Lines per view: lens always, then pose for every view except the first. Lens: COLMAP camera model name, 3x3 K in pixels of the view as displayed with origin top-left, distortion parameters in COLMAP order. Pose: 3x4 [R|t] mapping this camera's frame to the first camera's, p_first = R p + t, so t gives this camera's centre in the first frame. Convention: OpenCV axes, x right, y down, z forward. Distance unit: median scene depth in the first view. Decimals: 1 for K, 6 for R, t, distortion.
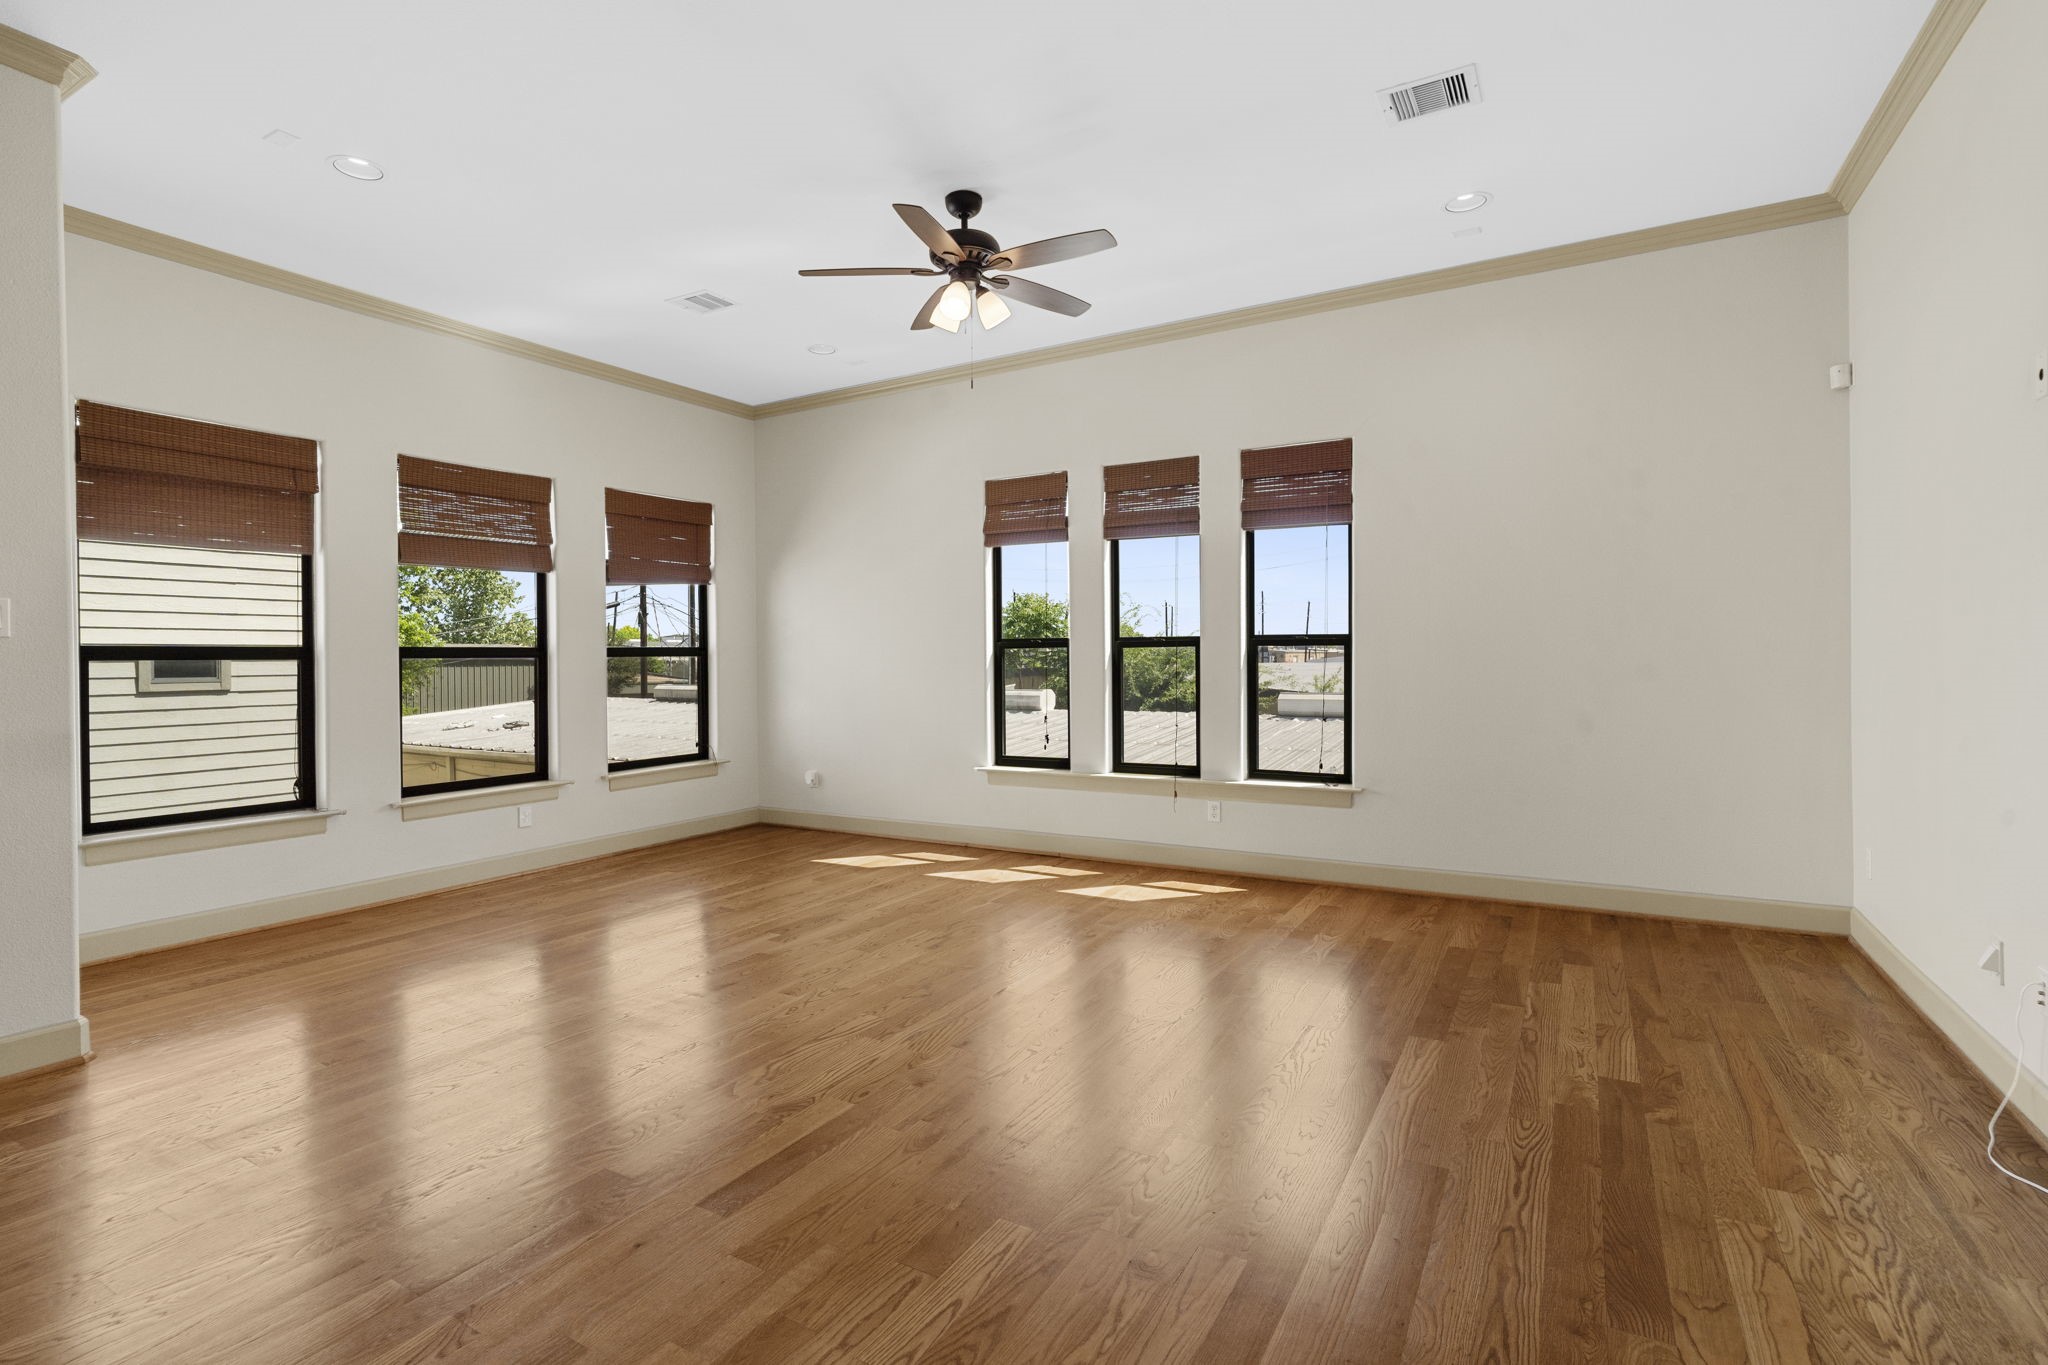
lens RADIAL K [[966.9, 0, 1027.1], [0, 966.9, 674.0], [0, 0, 1]] dist [-0.019432, 0.009466]
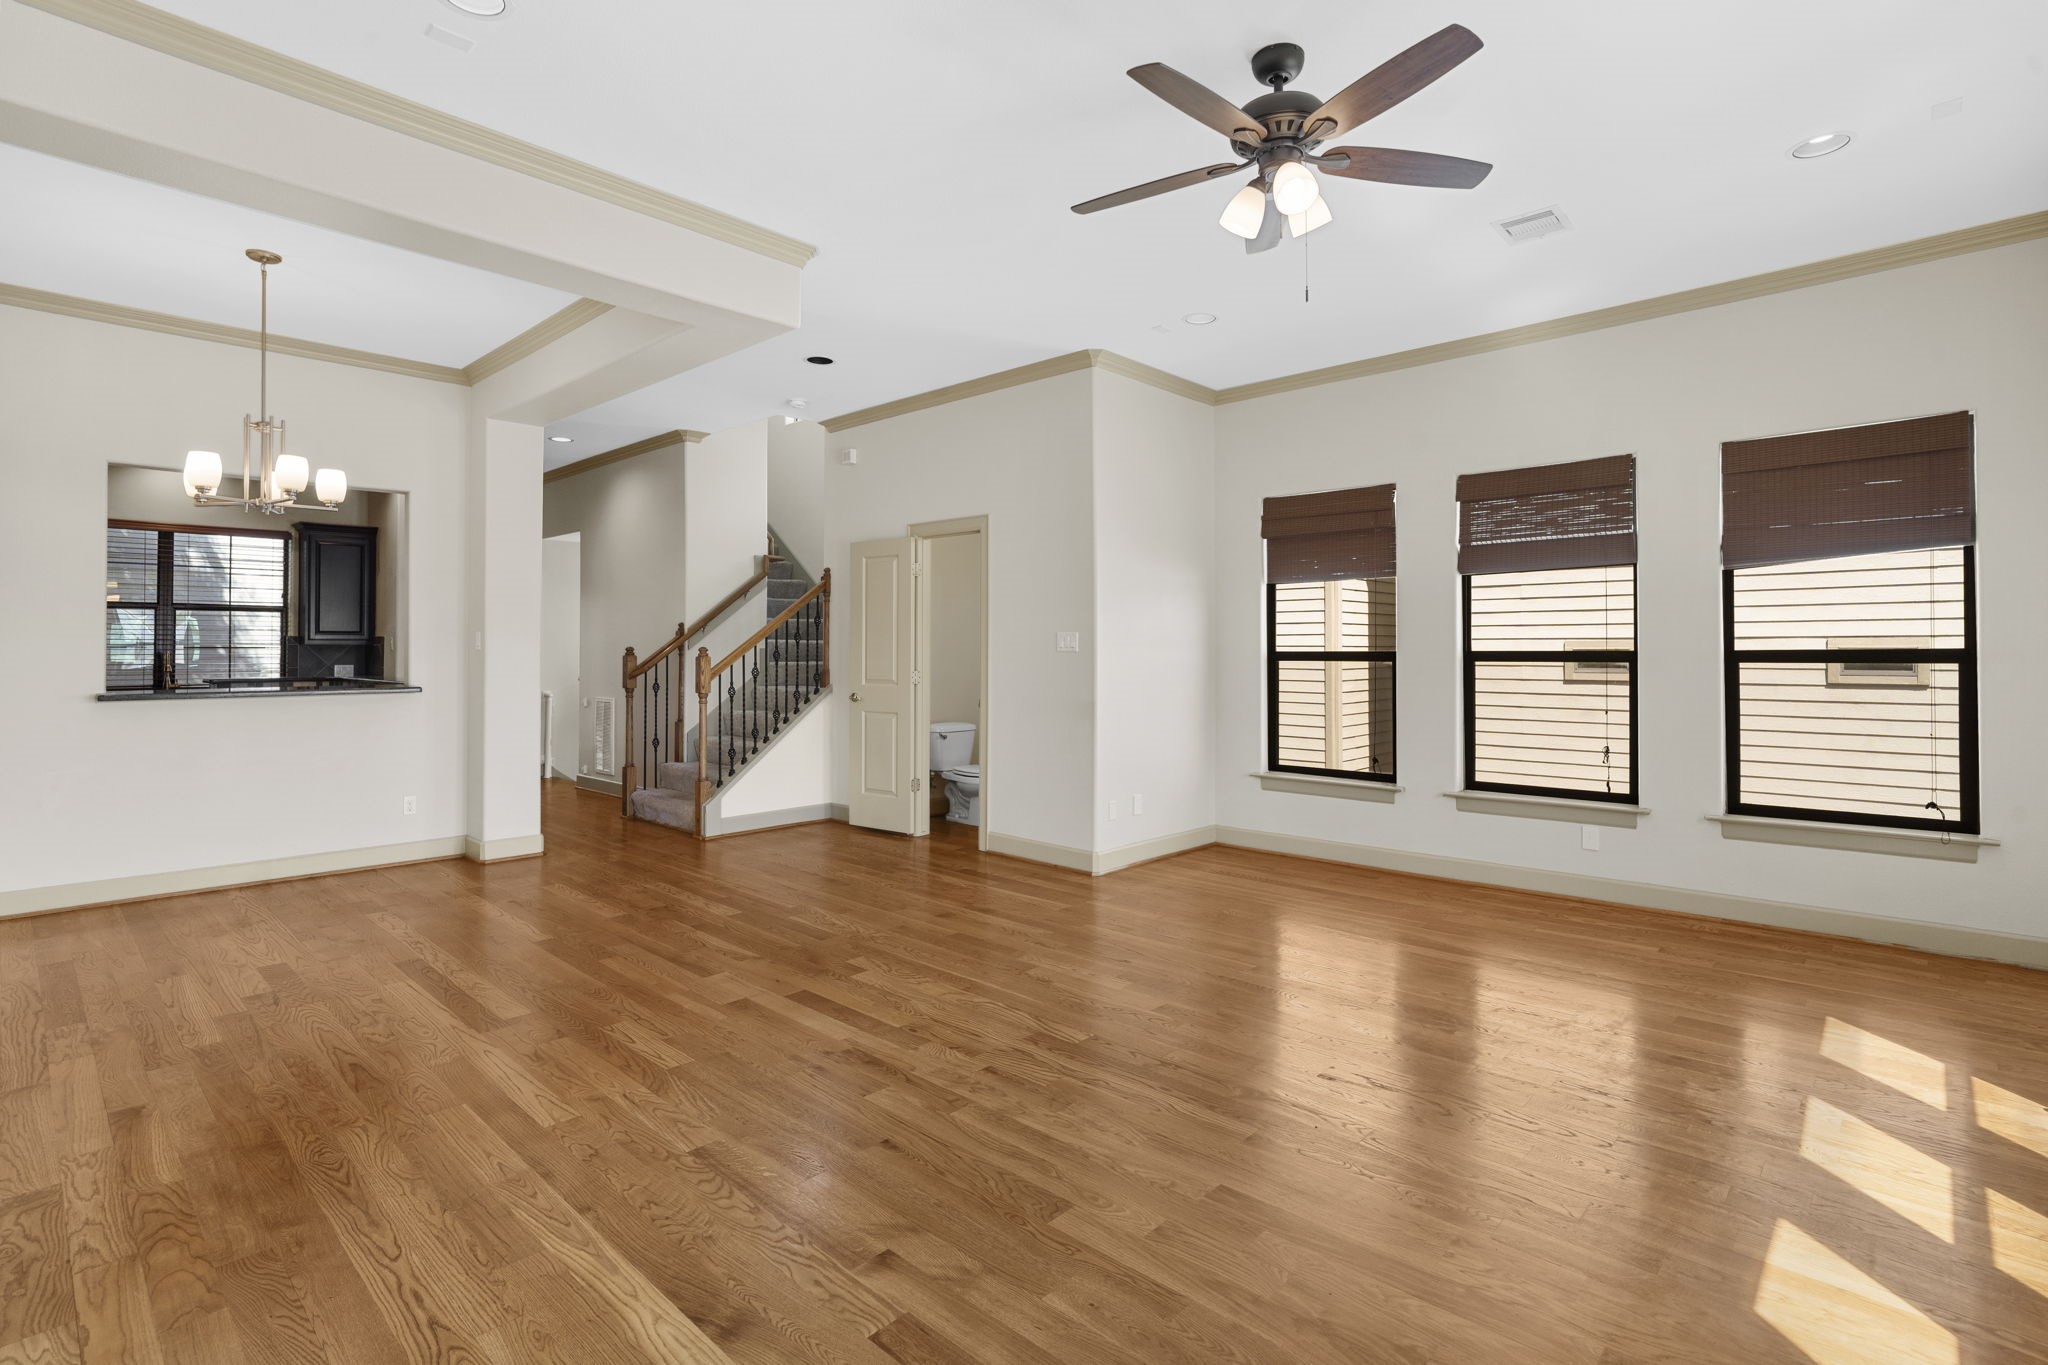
lens RADIAL K [[972.1, 0, 996.7], [0, 972.1, 645.7], [0, 0, 1]] dist [-0.004277, 0.000015]
pose [[-0.244994, 0.005859, -0.969507, 0.698502], [-0.013236, 0.999868, 0.009387, -0.048317], [0.969434, 0.015132, -0.244884, 0.969363]]
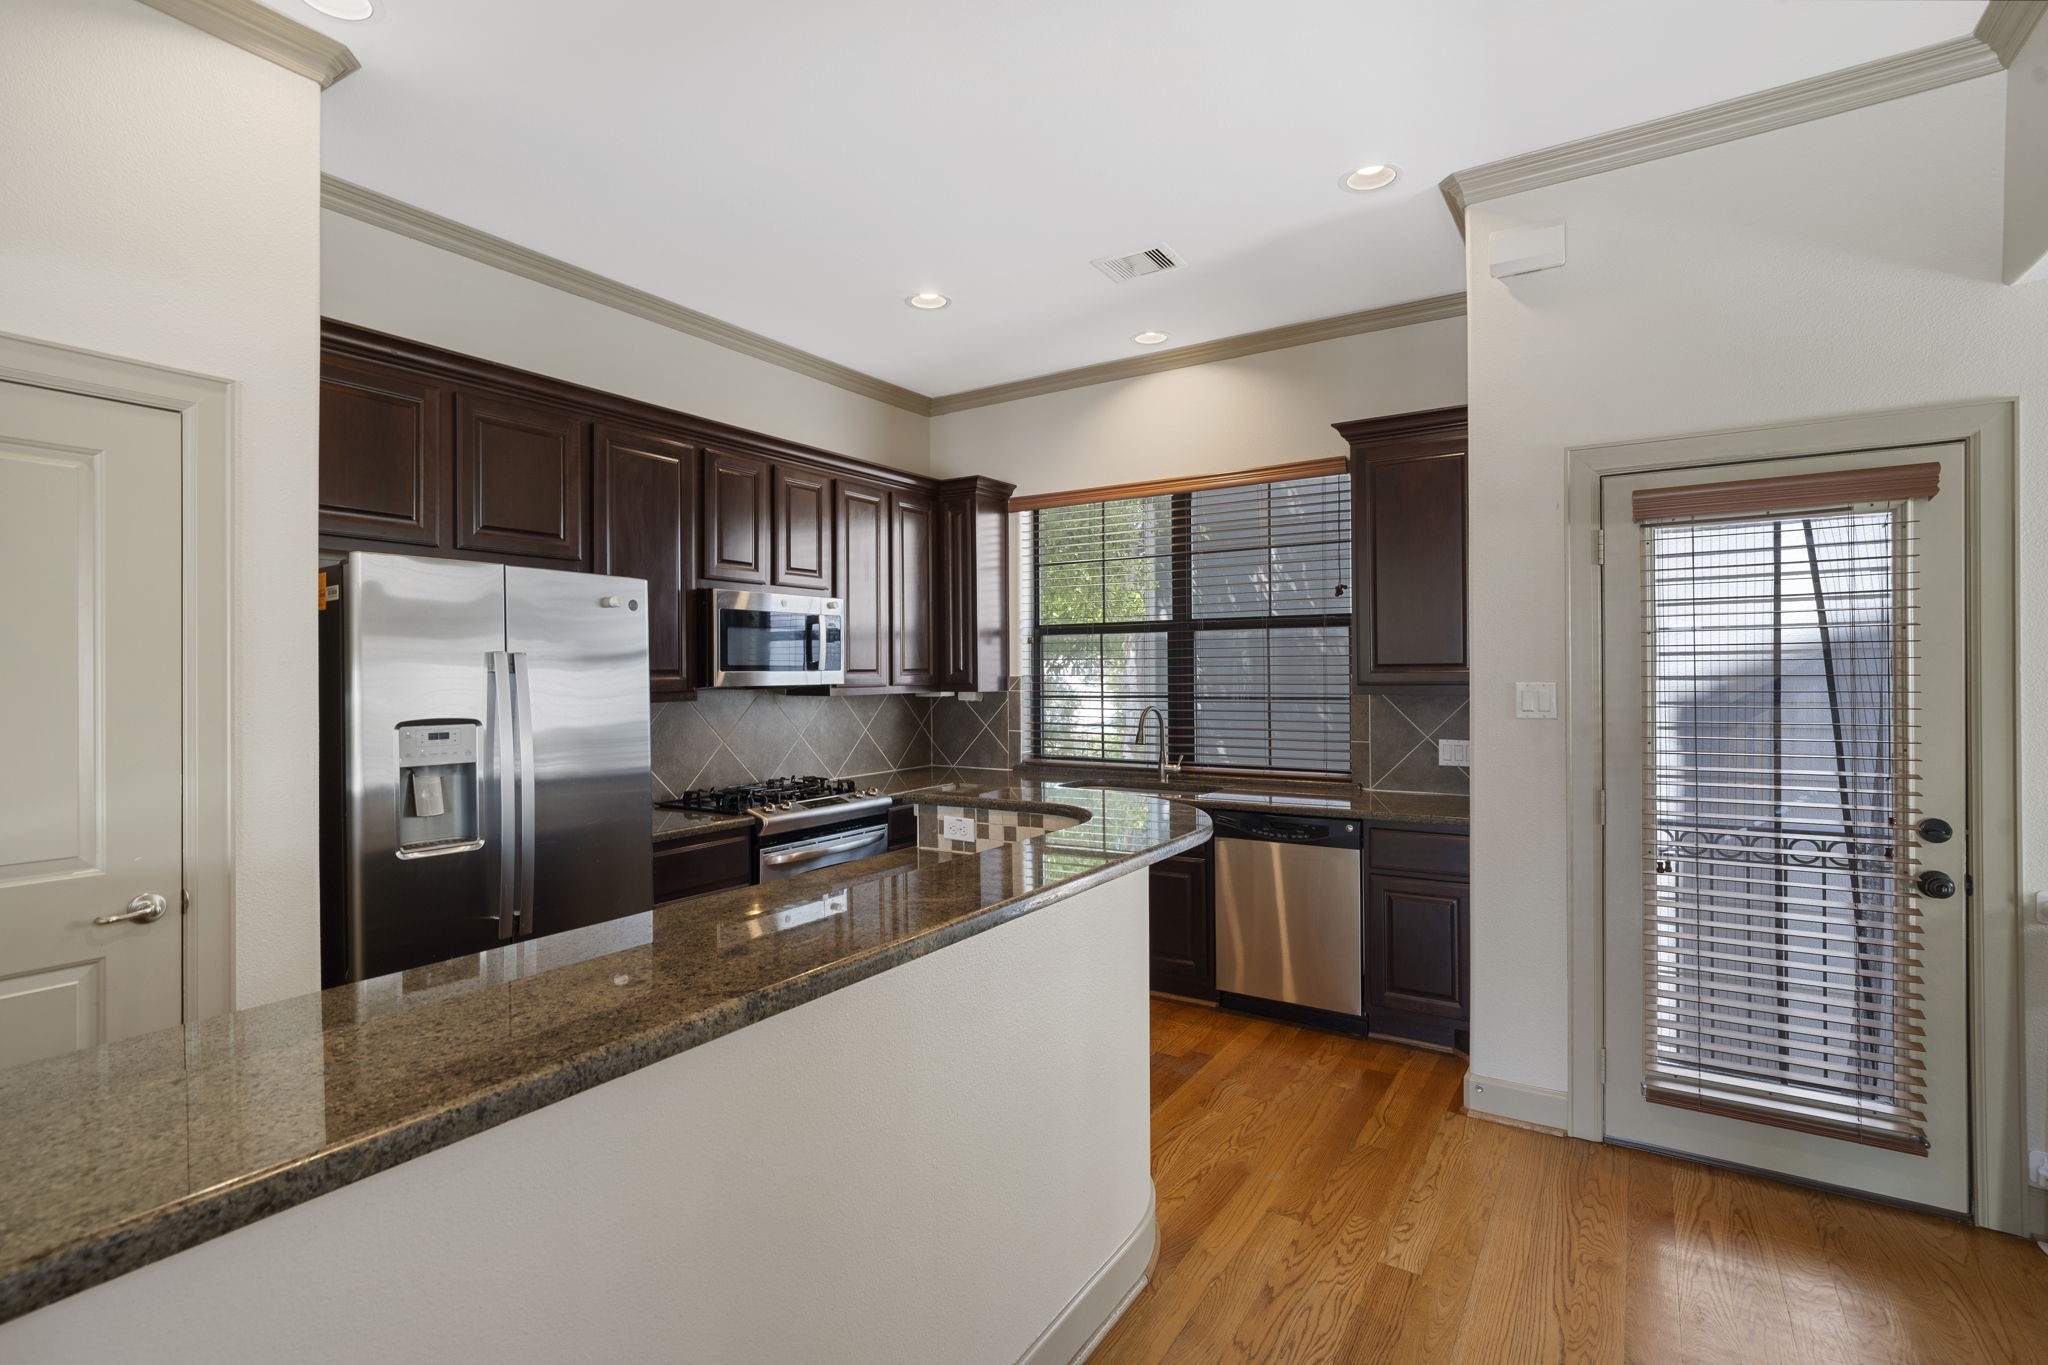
lens RADIAL K [[997.7, 0, 1013.8], [0, 997.7, 671.0], [0, 0, 1]] dist [-0.001170, 0.000368]
pose [[-0.998686, 0.016540, 0.048513, -0.862705], [0.017223, 0.999758, 0.013705, -0.055558], [-0.048275, 0.014522, -0.998729, -0.136126]]
